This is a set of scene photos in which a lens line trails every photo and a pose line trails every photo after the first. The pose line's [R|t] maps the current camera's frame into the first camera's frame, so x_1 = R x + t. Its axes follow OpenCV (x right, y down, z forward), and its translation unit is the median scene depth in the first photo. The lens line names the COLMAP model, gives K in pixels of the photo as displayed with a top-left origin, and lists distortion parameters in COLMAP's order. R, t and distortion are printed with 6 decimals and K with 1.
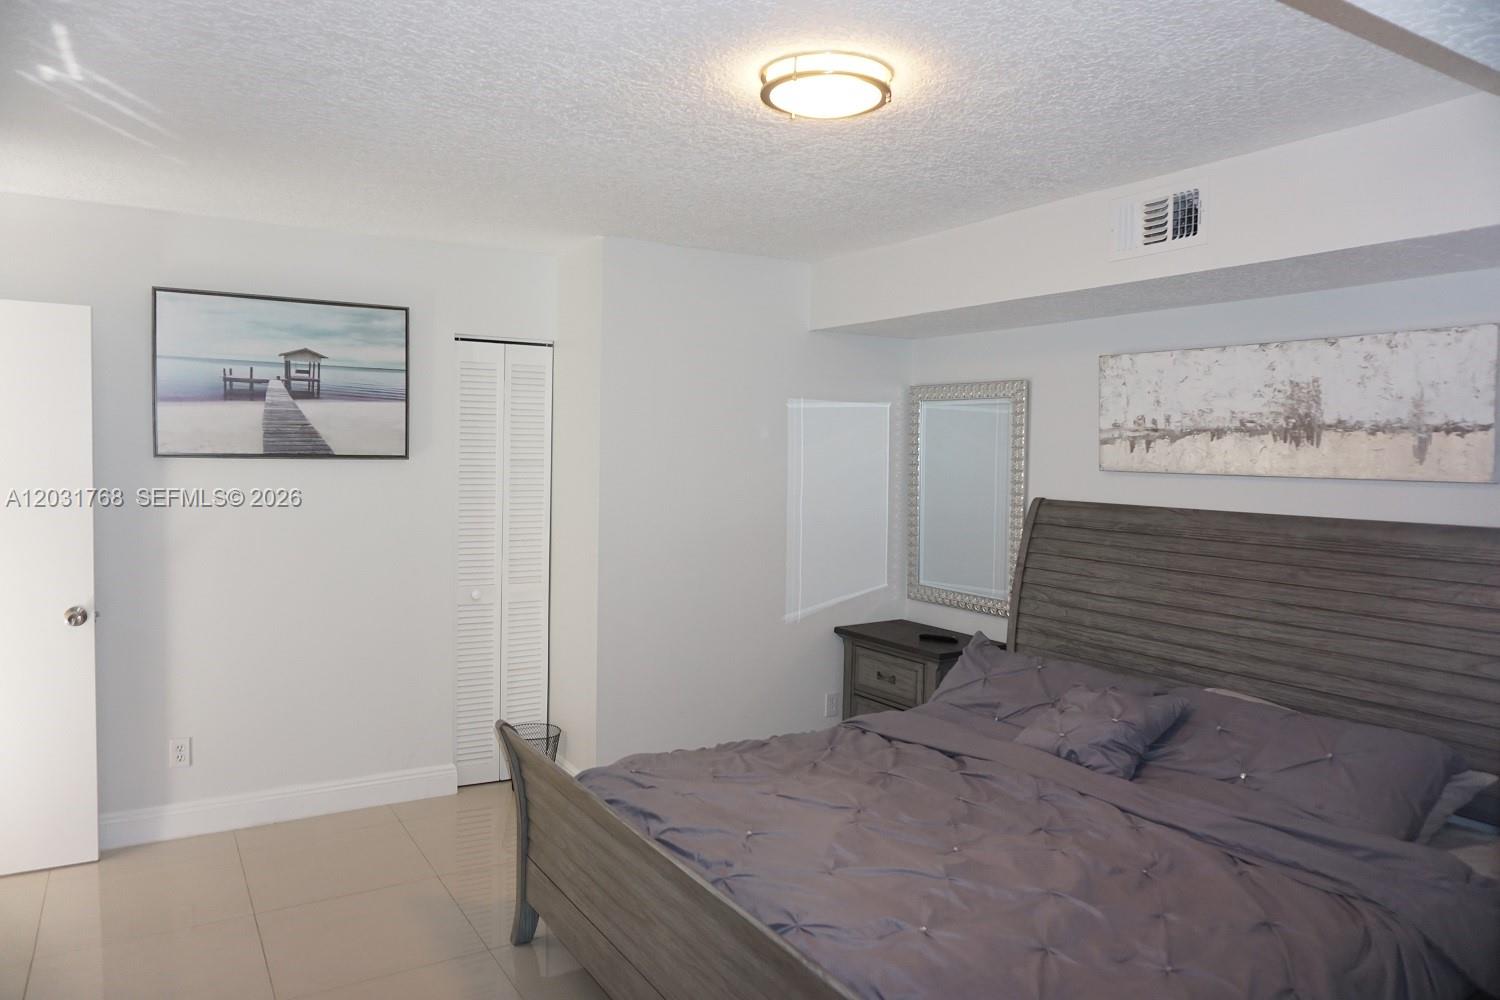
lens RADIAL K [[1005.4, 0, 741.5], [0, 1005.4, 498.8], [0, 0, 1]] dist [-0.052043, 0.039530]
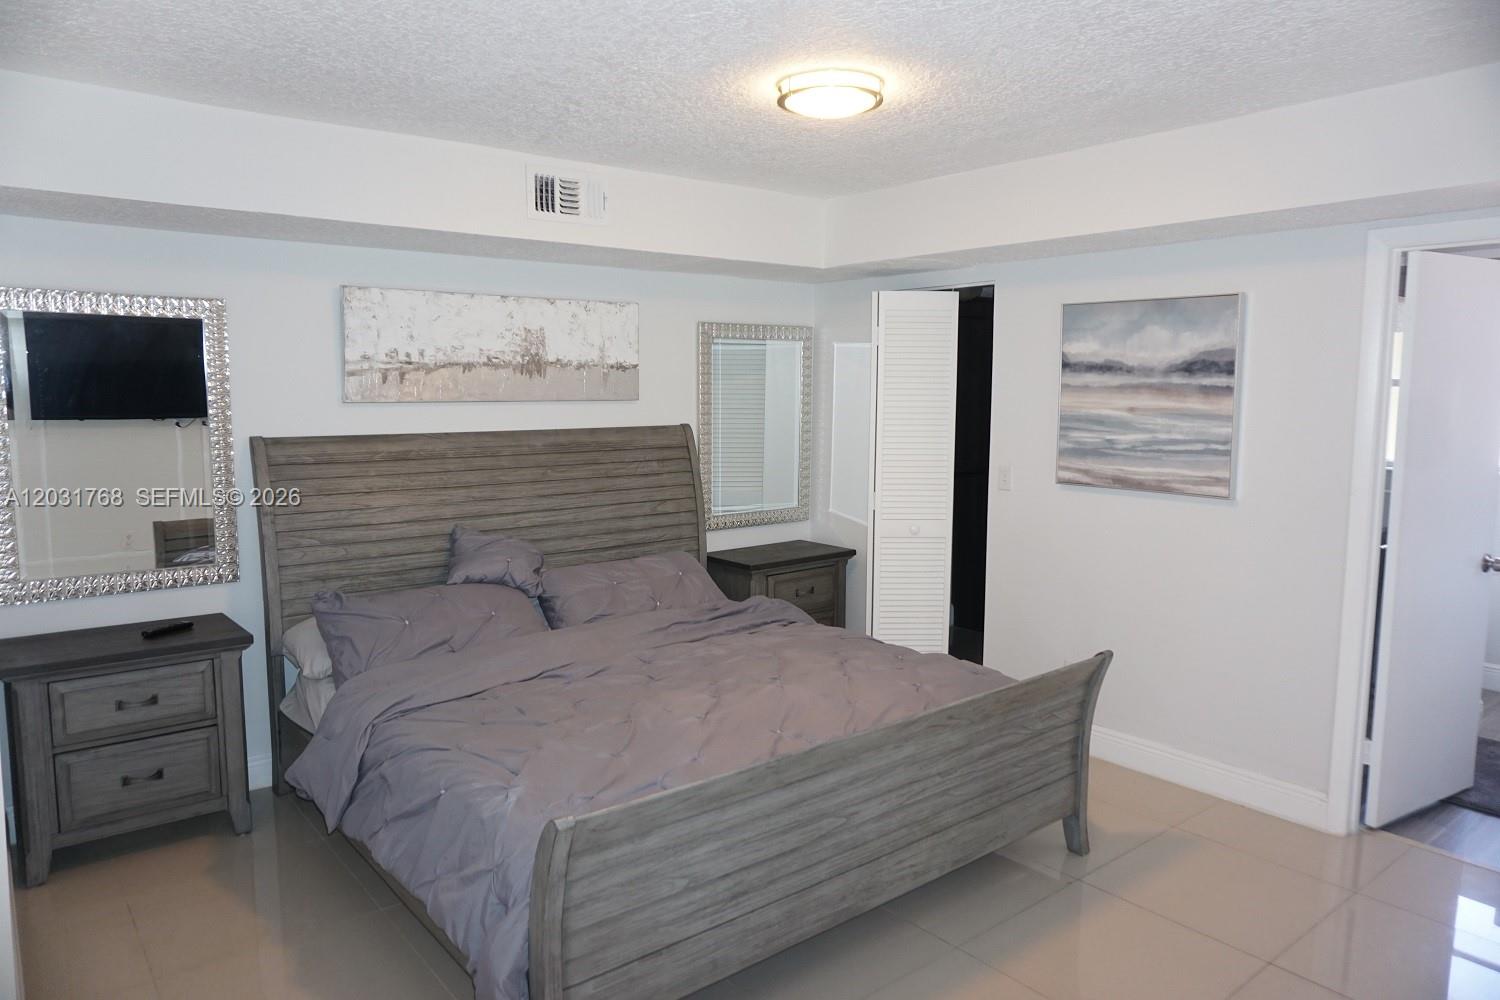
lens RADIAL K [[1005.4, 0, 742.4], [0, 1005.4, 499.7], [0, 0, 1]] dist [-0.052043, 0.039530]
pose [[-0.130268, -0.129310, 0.983010, -0.683829], [0.041568, 0.989875, 0.135721, -0.051615], [-0.990607, 0.058542, -0.123574, 0.747639]]
